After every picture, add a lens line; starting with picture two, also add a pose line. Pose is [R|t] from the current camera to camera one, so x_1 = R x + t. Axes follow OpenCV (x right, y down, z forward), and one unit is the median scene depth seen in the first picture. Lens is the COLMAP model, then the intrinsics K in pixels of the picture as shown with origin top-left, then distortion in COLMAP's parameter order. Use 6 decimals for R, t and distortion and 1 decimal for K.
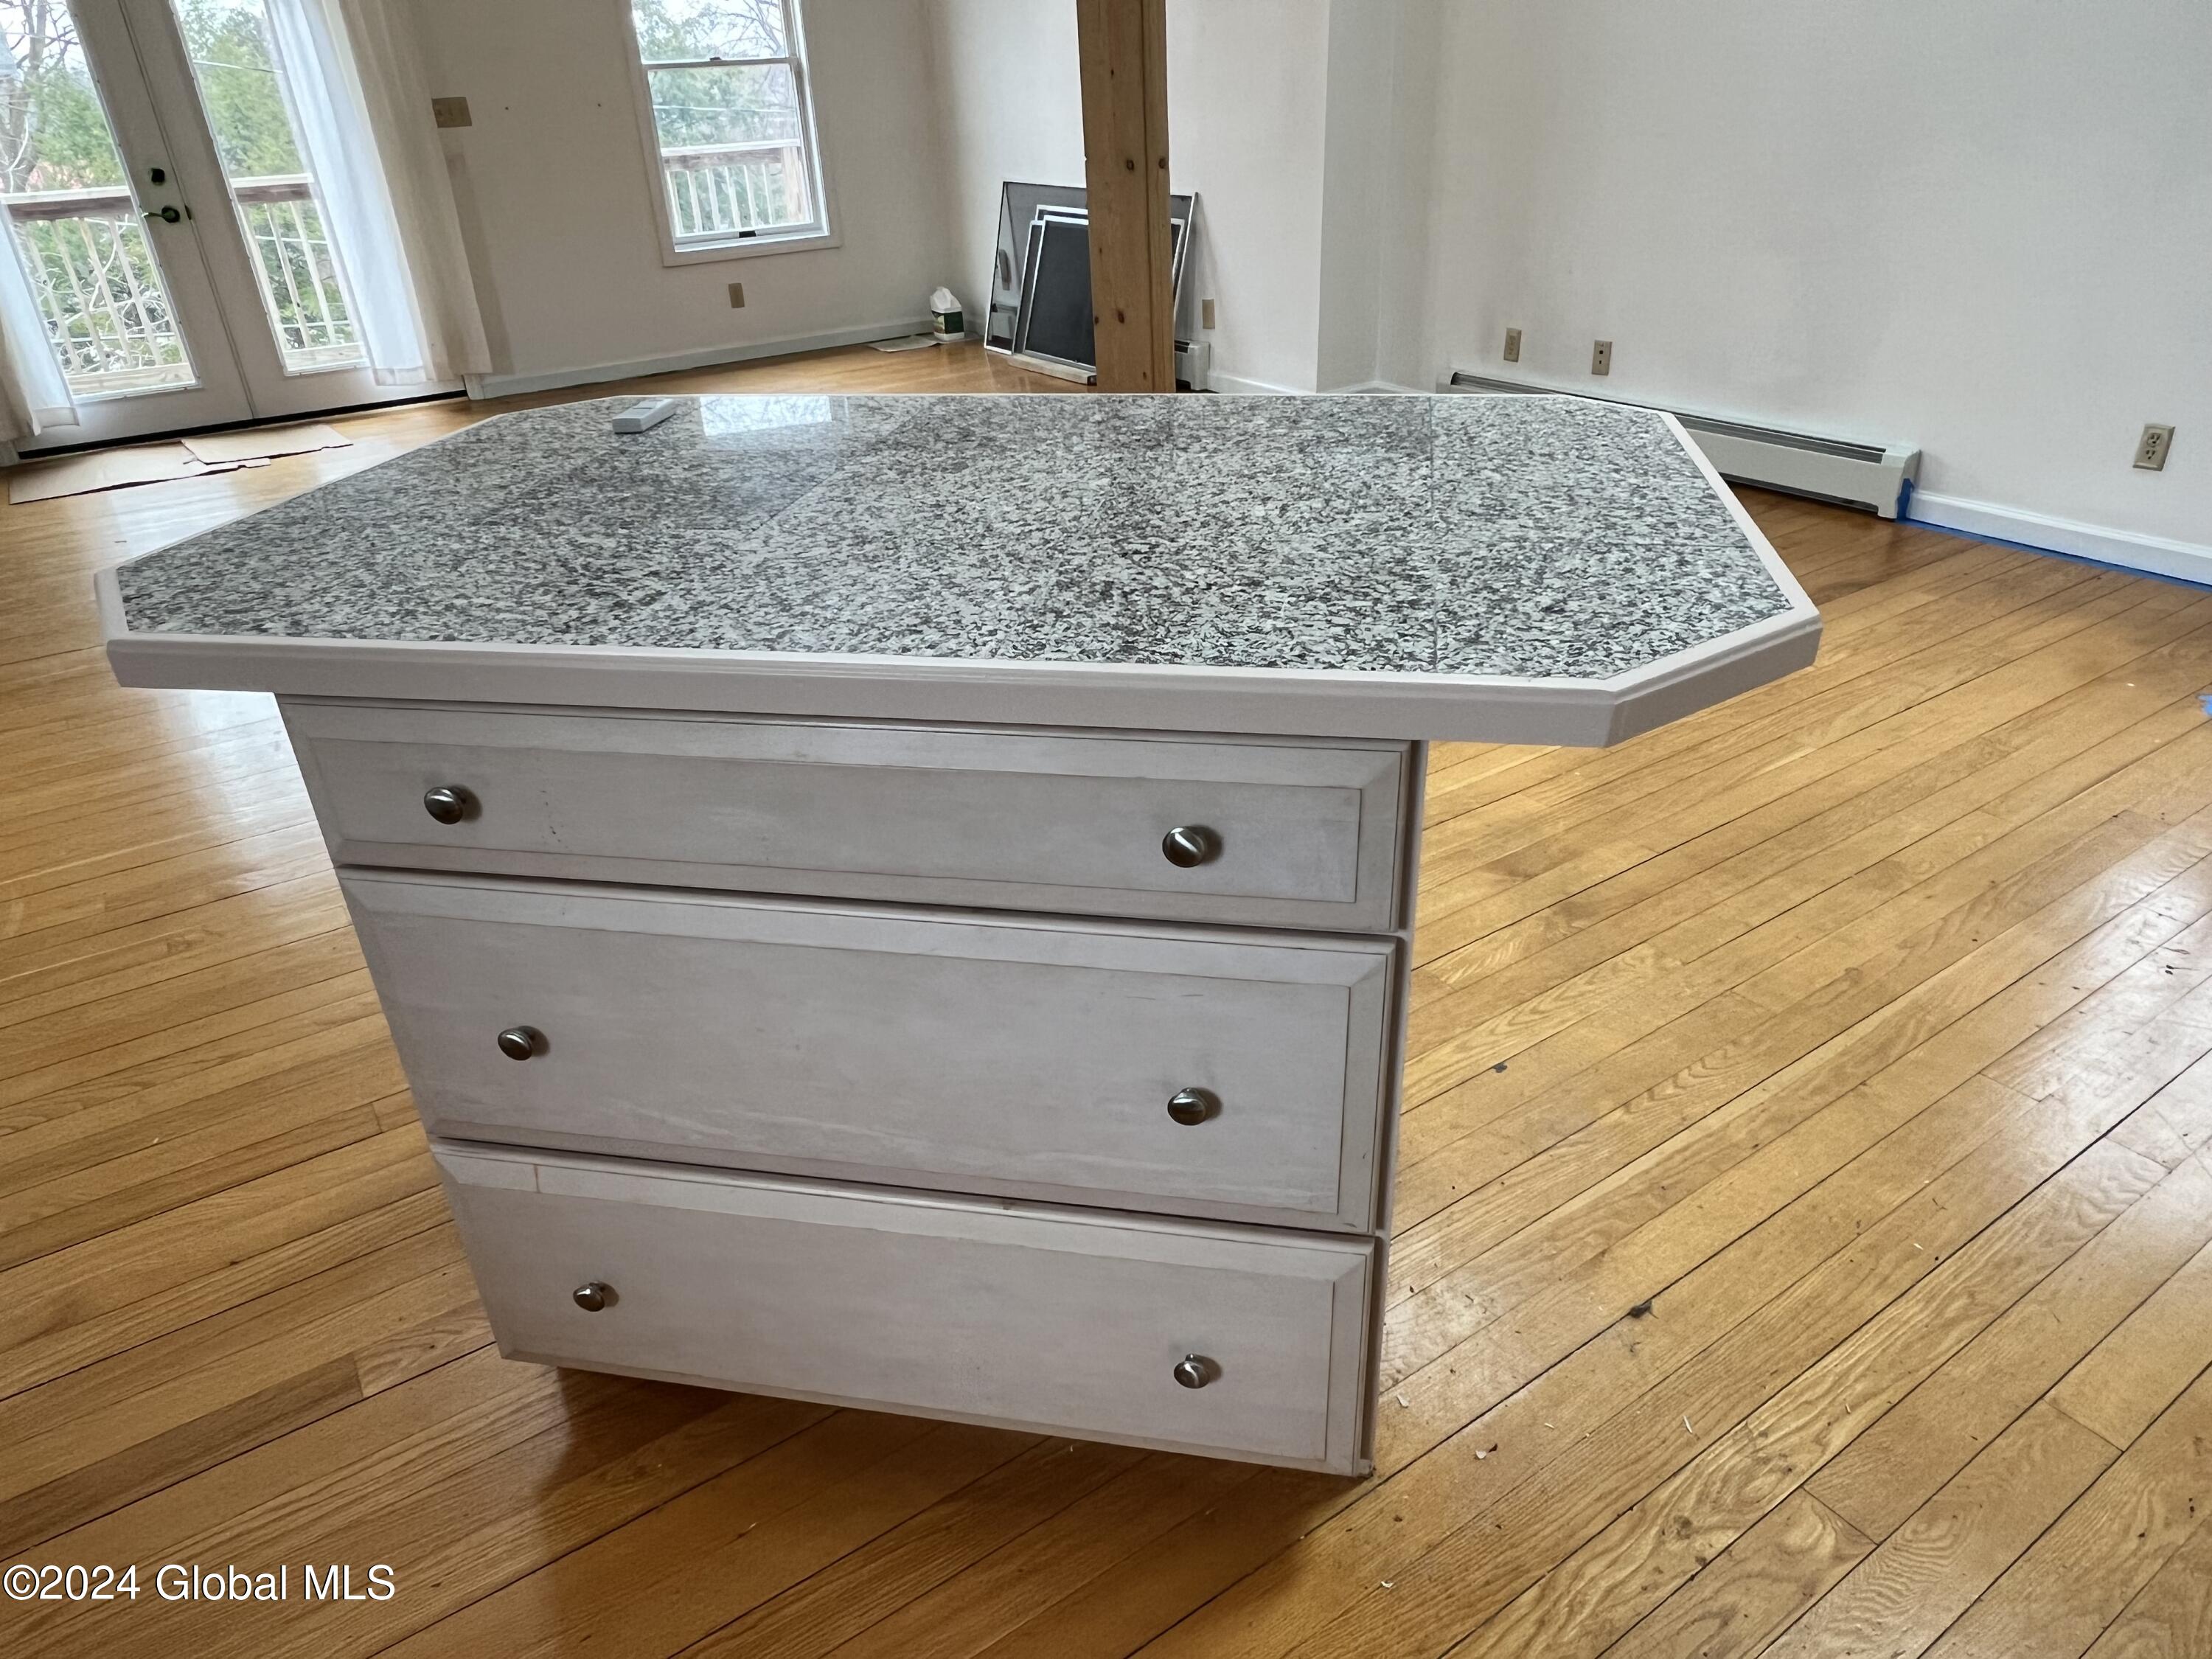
lens RADIAL K [[1432.4, 0, 1106.0], [0, 1432.4, 829.5], [0, 0, 1]] dist [-0.001595, -0.000091]
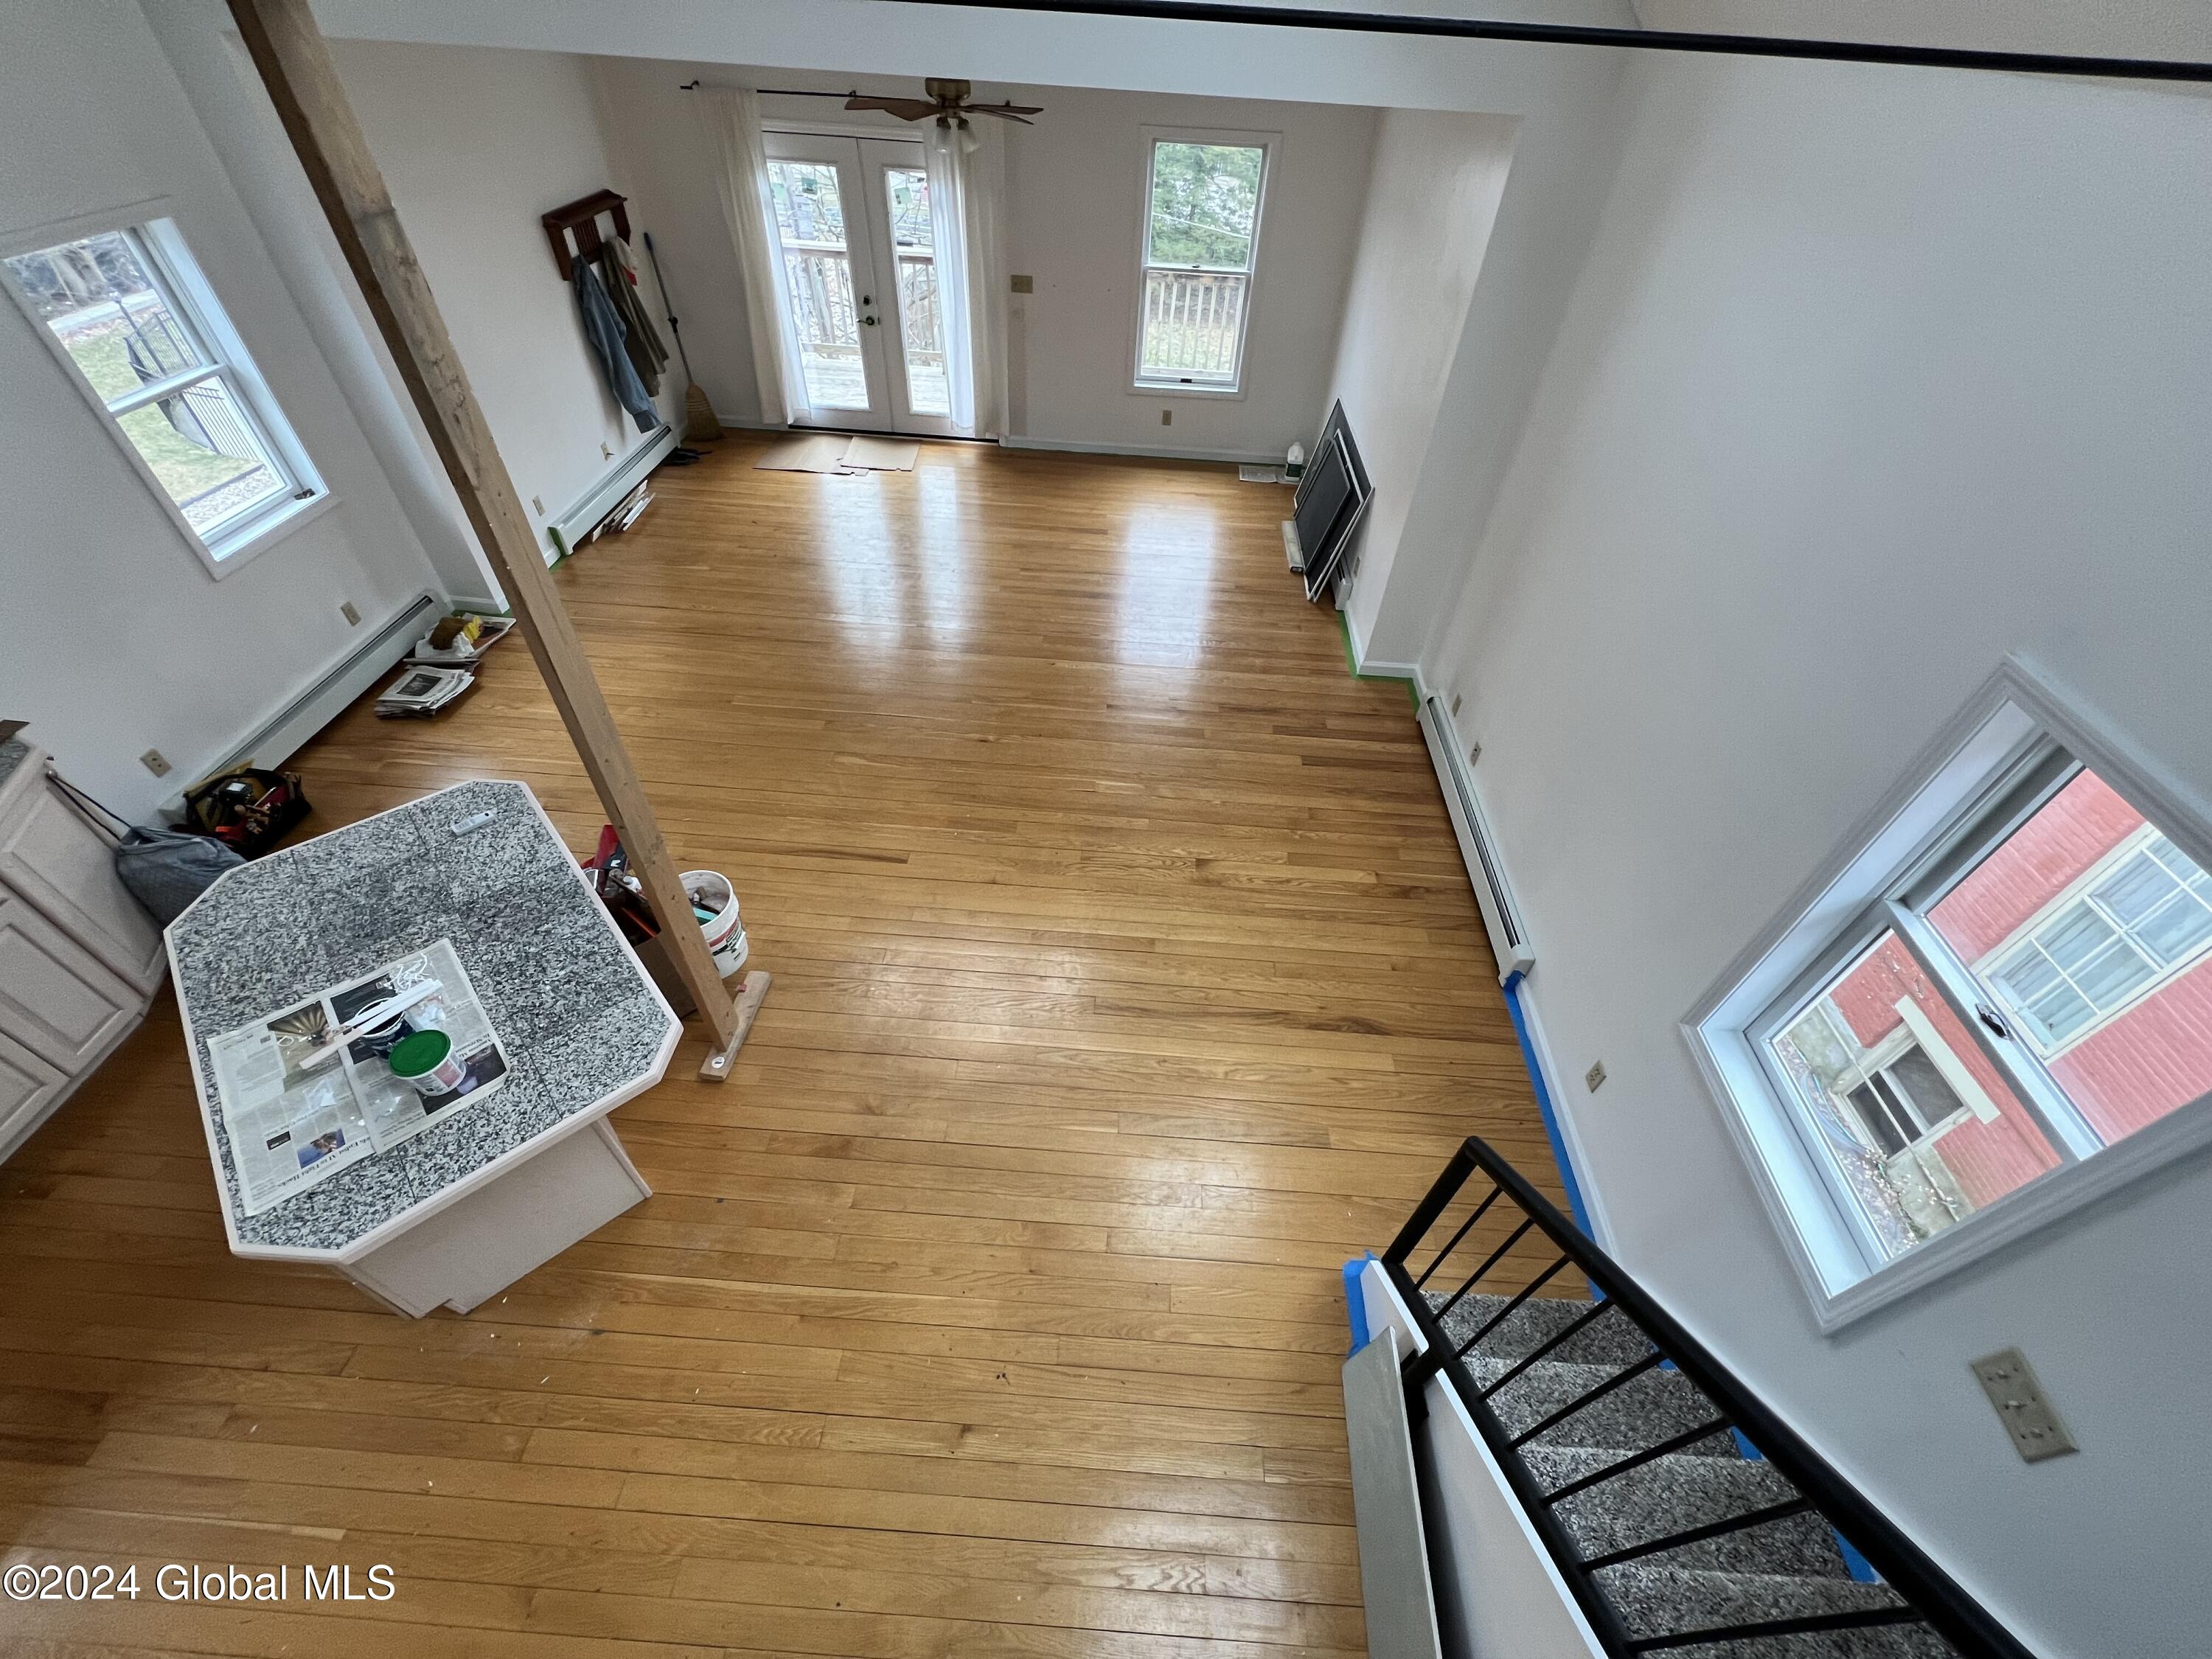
lens RADIAL K [[884.4, 0, 1106.0], [0, 884.4, 829.5], [0, 0, 1]] dist [-0.000679, -0.000307]
pose [[0.794630, 0.473398, -0.380076, 0.302309], [-0.350975, 0.869056, 0.348651, -0.313157], [0.495358, -0.143651, 0.856729, 0.053462]]
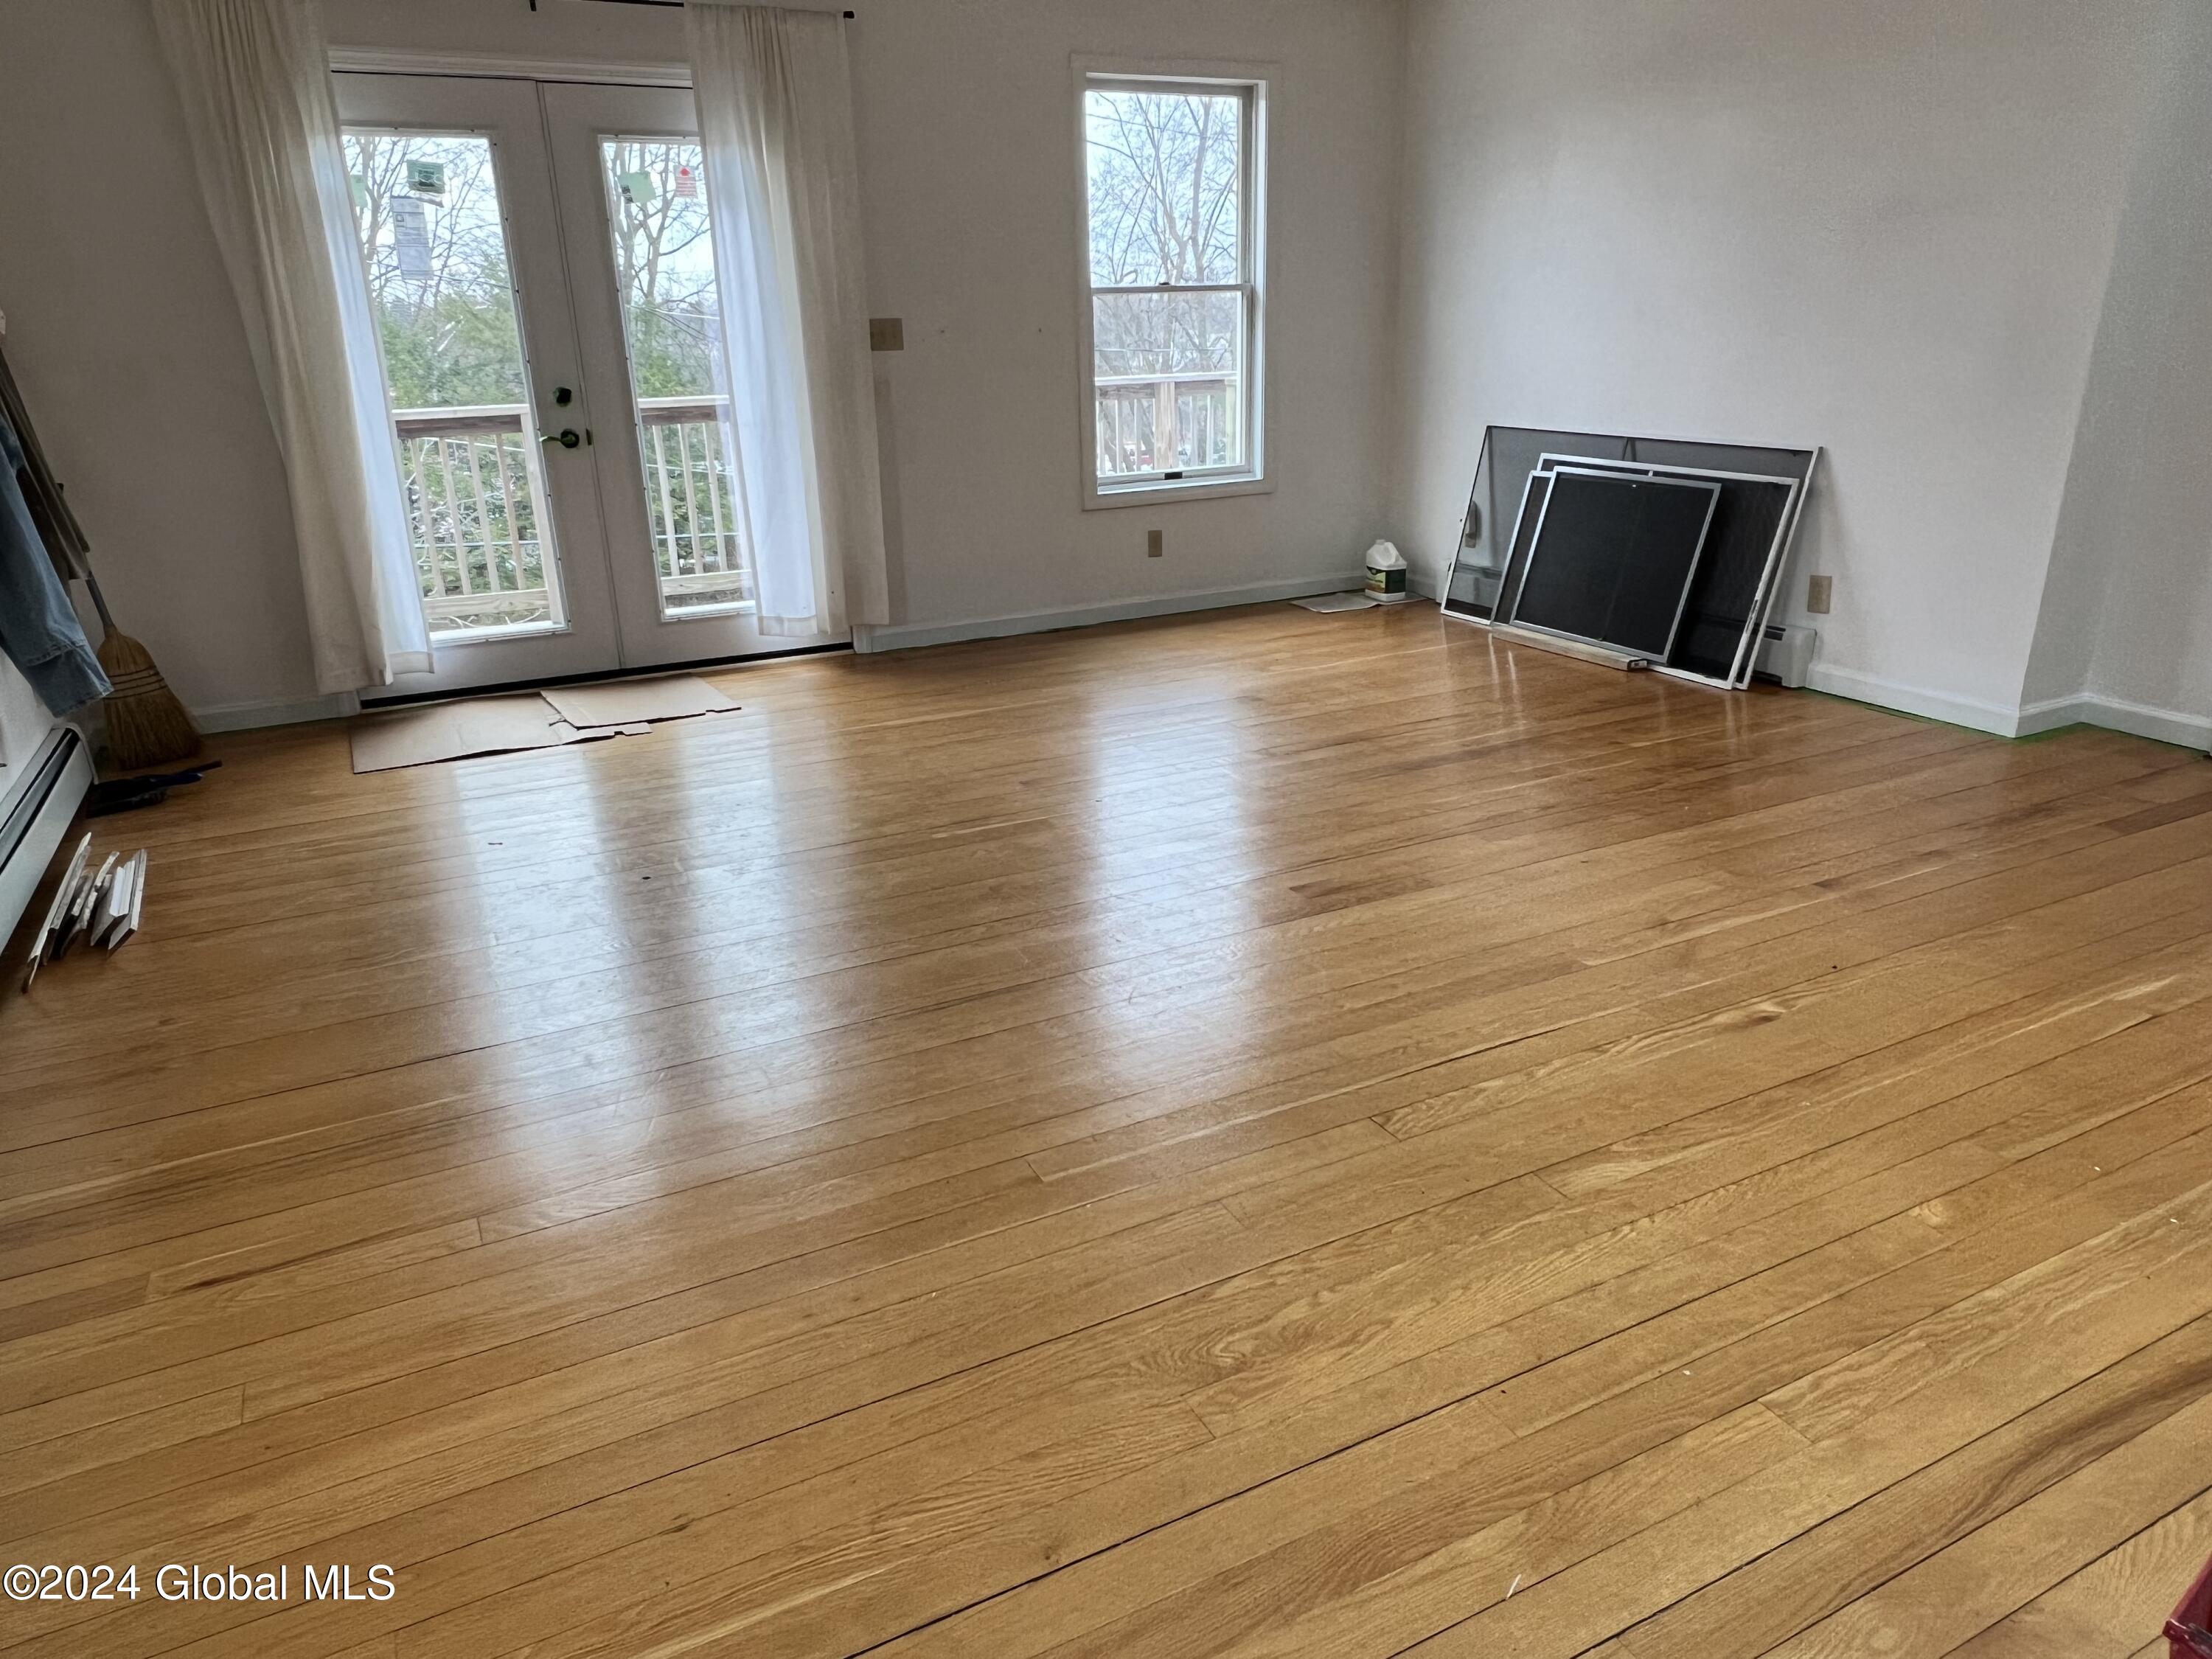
lens RADIAL K [[1432.4, 0, 1106.0], [0, 1432.4, 829.5], [0, 0, 1]] dist [-0.001595, -0.000091]
pose [[0.993351, 0.053868, -0.101746, -0.203715], [-0.068062, 0.987576, -0.141635, -0.086300], [0.092852, 0.147618, 0.984676, 0.191686]]
